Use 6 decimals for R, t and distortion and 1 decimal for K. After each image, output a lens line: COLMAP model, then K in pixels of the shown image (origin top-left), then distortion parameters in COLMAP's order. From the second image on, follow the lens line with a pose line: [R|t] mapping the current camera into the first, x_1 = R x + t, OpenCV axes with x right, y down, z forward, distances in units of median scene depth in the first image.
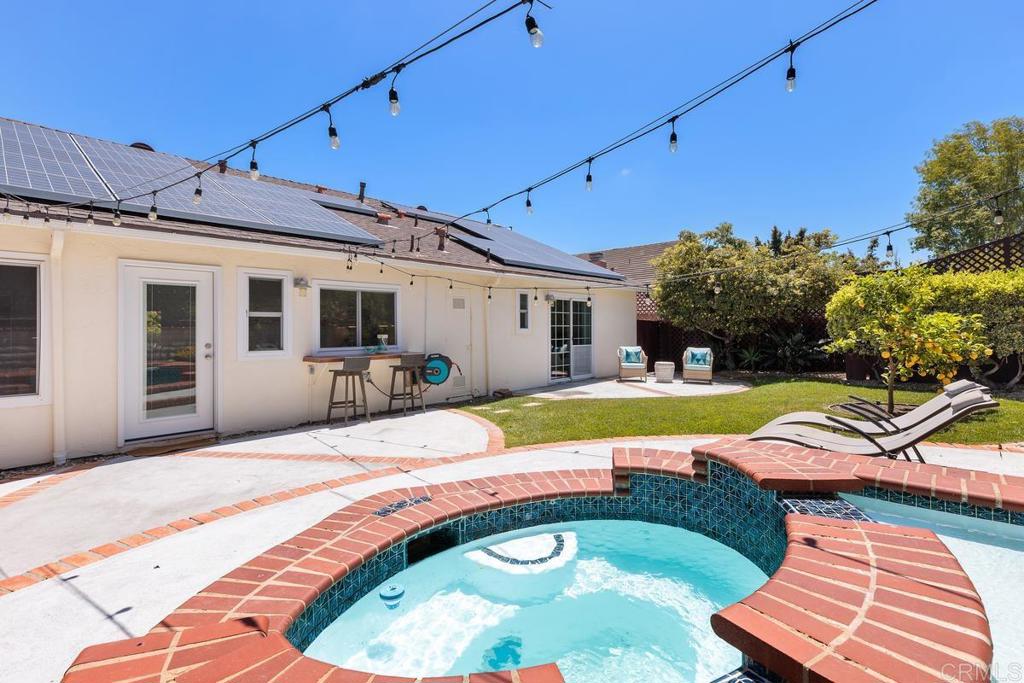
lens RADIAL K [[471.8, 0, 512.0], [0, 471.8, 341.5], [0, 0, 1]] dist [-0.002540, -0.000567]
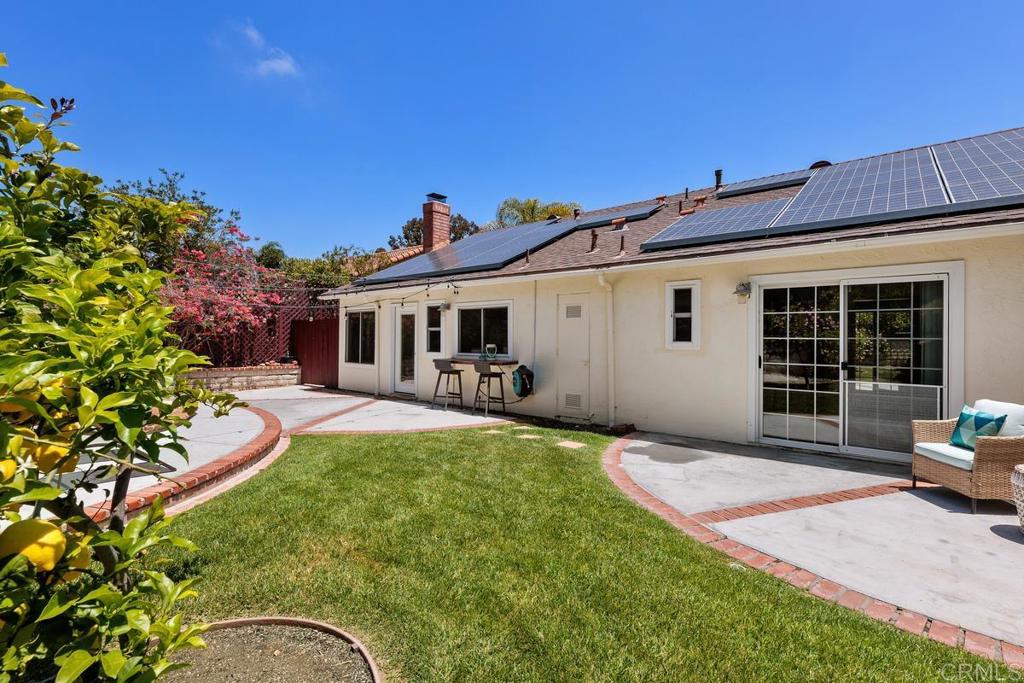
lens RADIAL K [[471.8, 0, 512.0], [0, 471.8, 341.5], [0, 0, 1]] dist [-0.002540, -0.000567]
pose [[0.048095, 0.014663, -0.998735, 0.928351], [-0.034871, 0.999307, 0.012992, -0.039687], [0.998234, 0.034202, 0.048573, 1.033382]]
